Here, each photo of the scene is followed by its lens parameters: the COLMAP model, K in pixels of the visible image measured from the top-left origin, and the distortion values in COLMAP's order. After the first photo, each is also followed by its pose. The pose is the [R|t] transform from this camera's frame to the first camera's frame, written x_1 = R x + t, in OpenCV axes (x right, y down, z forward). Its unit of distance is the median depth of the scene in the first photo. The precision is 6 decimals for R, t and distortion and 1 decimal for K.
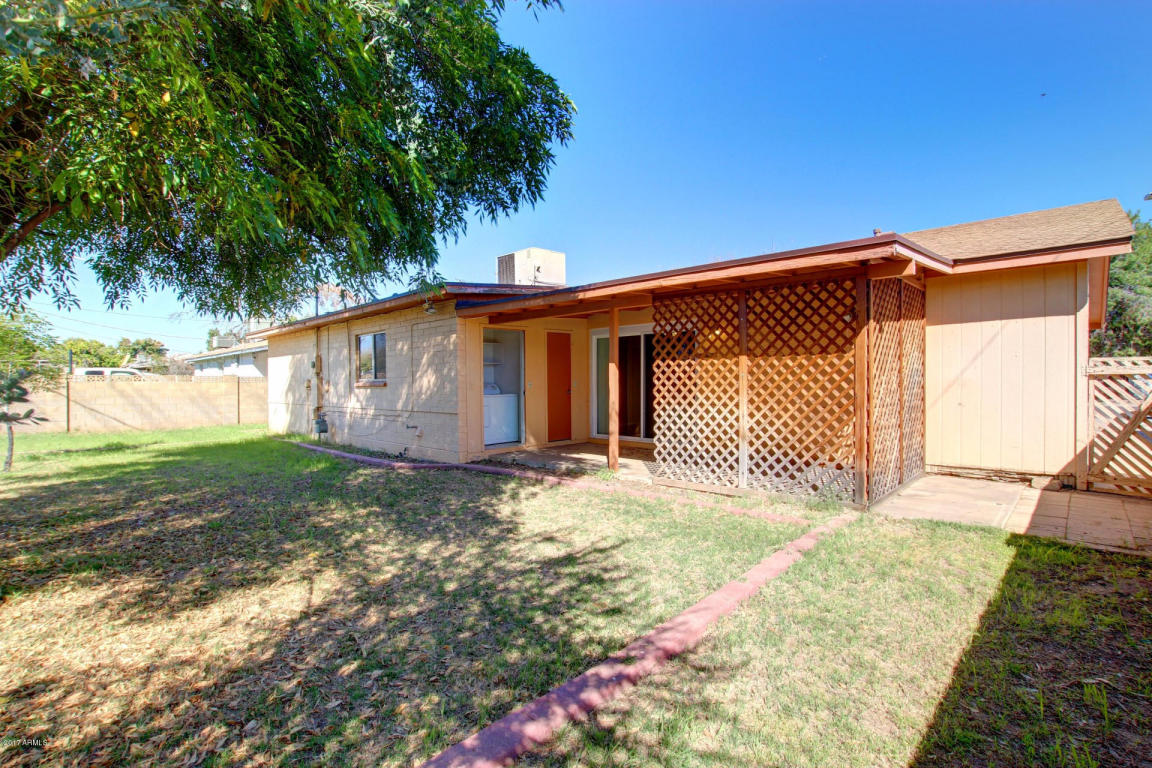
lens RADIAL K [[548.6, 0, 572.2], [0, 548.6, 385.3], [0, 0, 1]] dist [-0.021548, 0.000048]
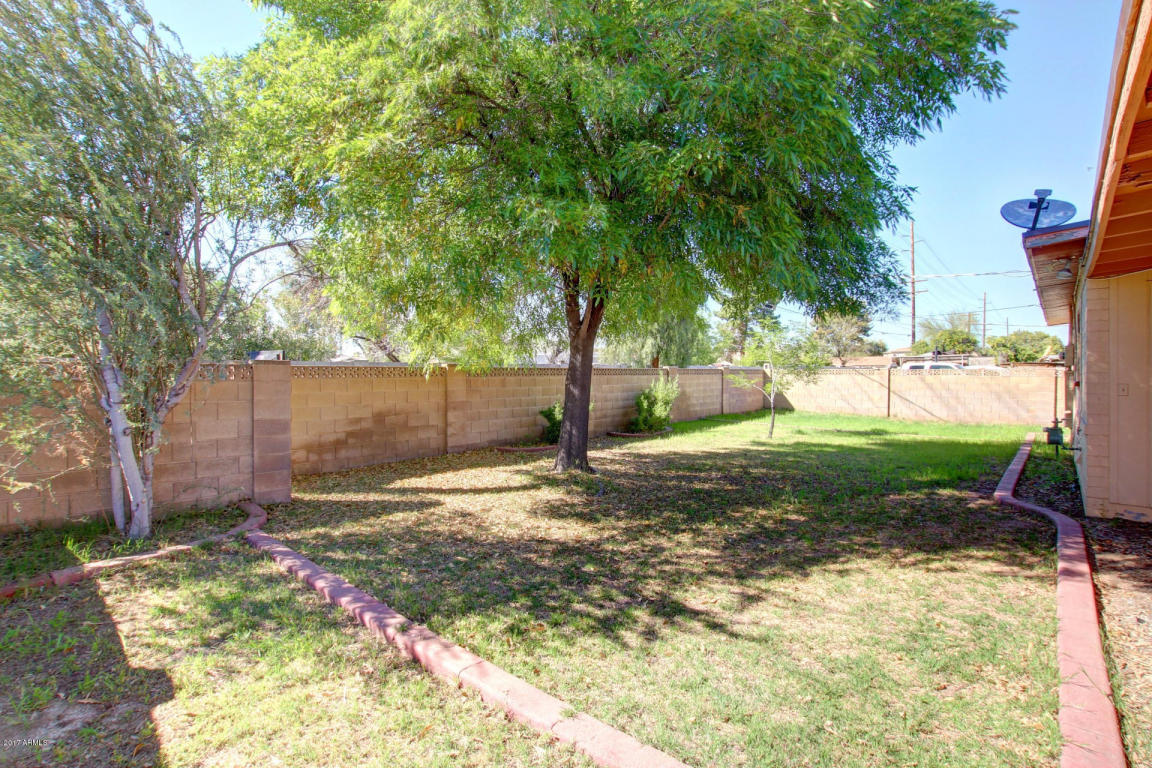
lens RADIAL K [[548.6, 0, 572.7], [0, 548.6, 379.1], [0, 0, 1]] dist [-0.021548, 0.000048]
pose [[0.009138, 0.014585, -0.999852, 0.800538], [-0.006299, 0.999875, 0.014527, -0.033247], [0.999938, 0.006166, 0.009229, 0.850552]]
